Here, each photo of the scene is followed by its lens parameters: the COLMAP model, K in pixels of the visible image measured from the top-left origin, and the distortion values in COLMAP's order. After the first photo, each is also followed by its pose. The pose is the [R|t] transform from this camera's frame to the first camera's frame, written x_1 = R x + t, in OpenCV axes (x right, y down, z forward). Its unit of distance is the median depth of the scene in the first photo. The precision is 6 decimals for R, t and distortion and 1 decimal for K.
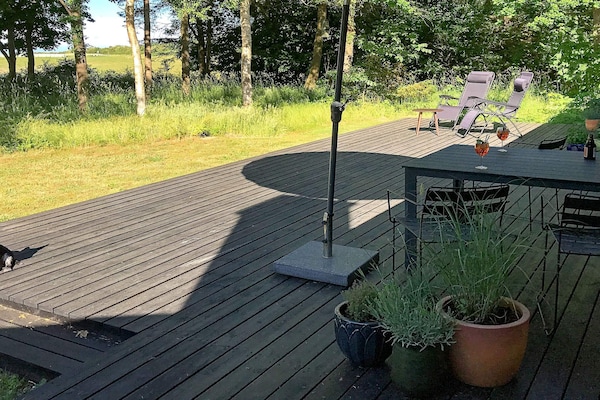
lens RADIAL K [[668.4, 0, 300.0], [0, 668.4, 200.0], [0, 0, 1]] dist [0.017272, -0.006625]
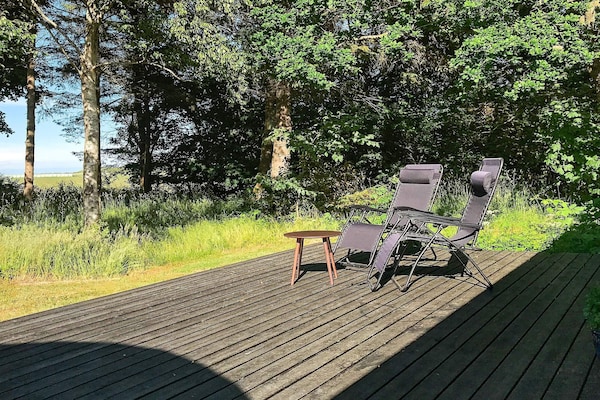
lens RADIAL K [[653.7, 0, 326.3], [0, 653.7, 199.6], [0, 0, 1]] dist [0.014931, 0.007701]
pose [[0.999667, -0.019201, 0.017250, 0.142664], [0.021837, 0.985444, -0.168593, -0.055487], [-0.013762, 0.168913, 0.985535, 0.364047]]
